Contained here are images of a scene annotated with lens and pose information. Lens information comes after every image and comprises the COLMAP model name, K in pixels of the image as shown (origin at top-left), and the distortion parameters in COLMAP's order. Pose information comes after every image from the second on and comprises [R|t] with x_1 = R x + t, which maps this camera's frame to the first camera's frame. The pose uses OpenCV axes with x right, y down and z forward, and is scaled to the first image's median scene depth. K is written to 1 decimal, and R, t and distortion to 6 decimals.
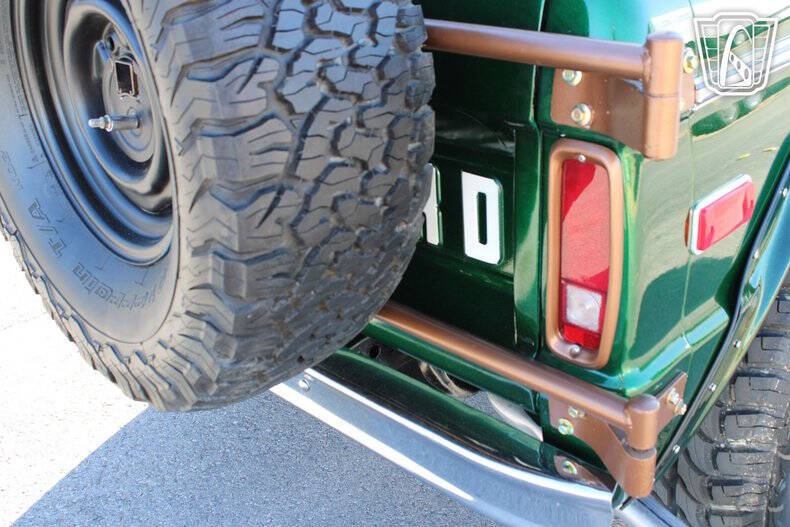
lens RADIAL K [[1868.4, 0, 395.0], [0, 1868.4, 263.5], [0, 0, 1]] dist [0.106647, 0.024844]
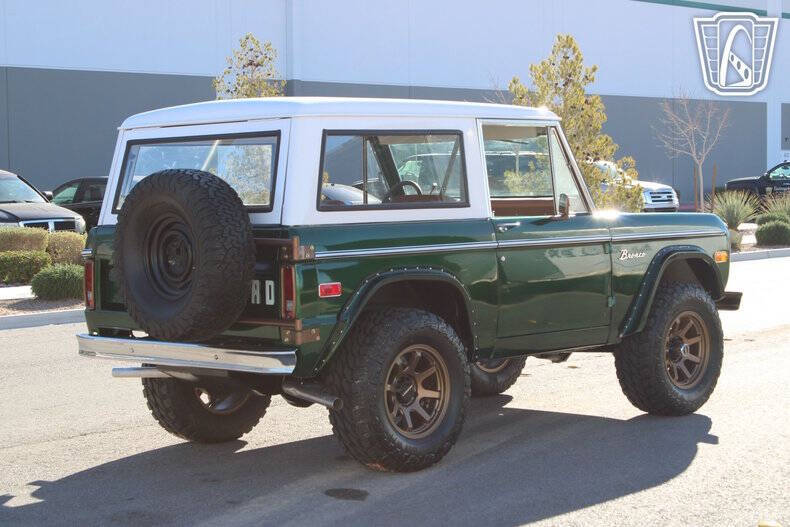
lens RADIAL K [[1868.4, 0, 395.0], [0, 1868.4, 263.5], [0, 0, 1]] dist [0.106647, 0.024844]
pose [[0.997437, 0.039081, 0.059933, 0.069729], [-0.029177, 0.987003, -0.158030, 0.507492], [-0.065330, 0.155877, 0.985614, -2.744018]]
